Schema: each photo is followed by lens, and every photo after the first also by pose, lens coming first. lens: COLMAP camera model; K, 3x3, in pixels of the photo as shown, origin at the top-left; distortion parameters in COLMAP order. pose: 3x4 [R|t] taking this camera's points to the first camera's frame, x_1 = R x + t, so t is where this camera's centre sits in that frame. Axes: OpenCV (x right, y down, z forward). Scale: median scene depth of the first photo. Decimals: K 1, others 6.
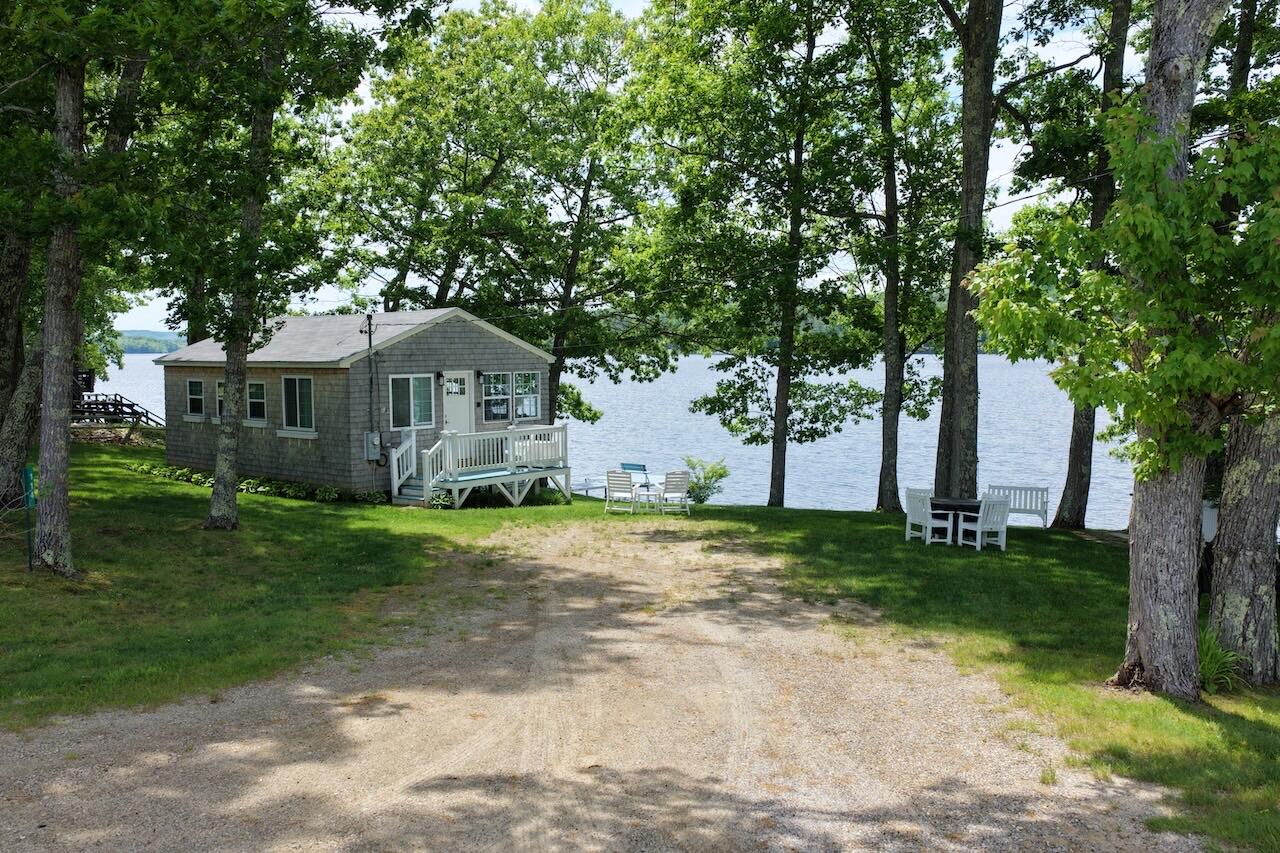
lens RADIAL K [[1059.9, 0, 639.4], [0, 1059.9, 428.2], [0, 0, 1]] dist [-0.005345, 0.004117]
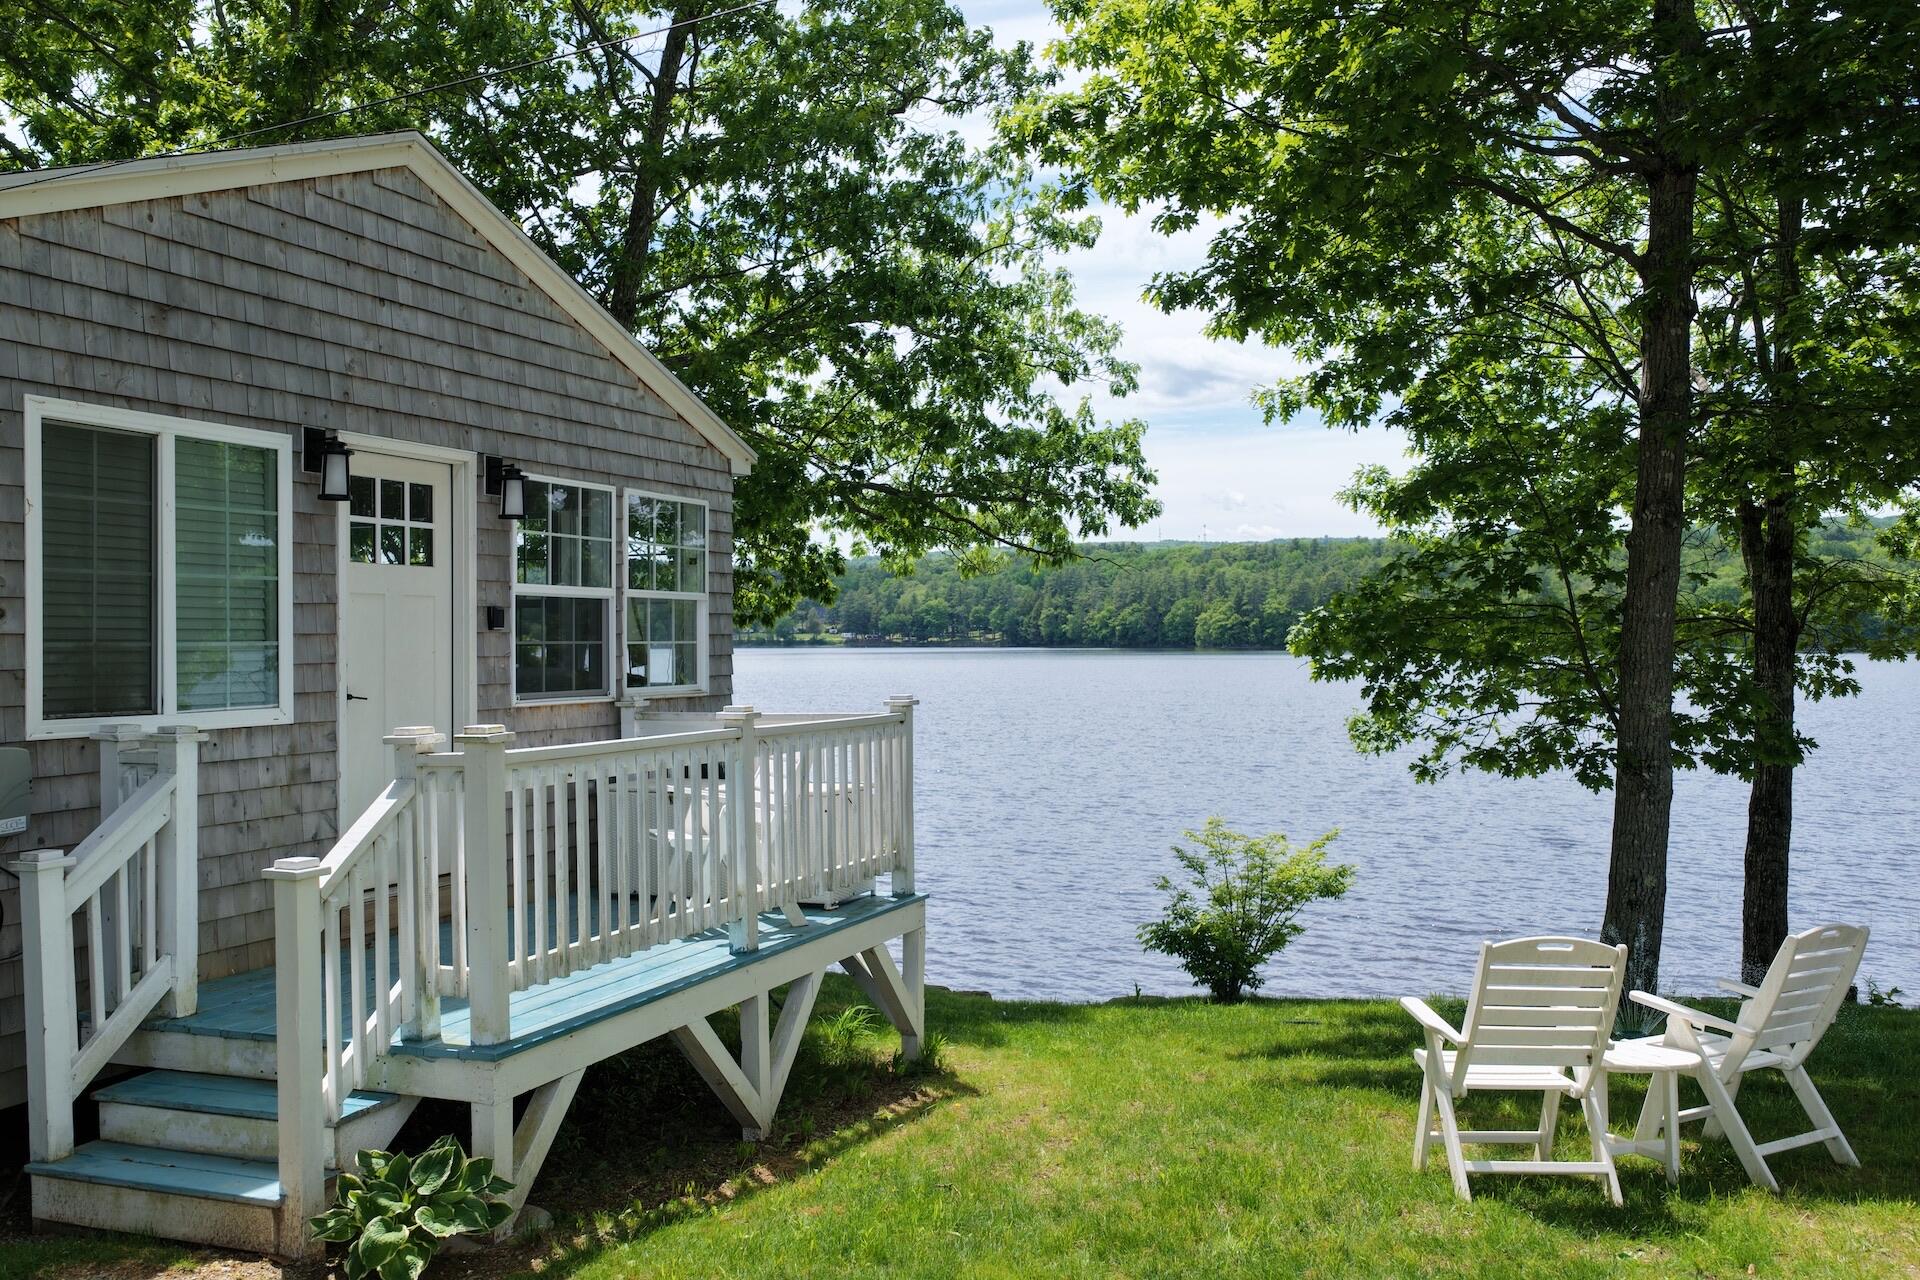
lens RADIAL K [[1589.8, 0, 964.3], [0, 1589.8, 637.9], [0, 0, 1]] dist [-0.005345, 0.004117]
pose [[0.951264, 0.003085, 0.308361, -0.171365], [0.020433, 0.997122, -0.073010, 0.007694], [-0.307699, 0.075752, 0.948463, 0.715227]]
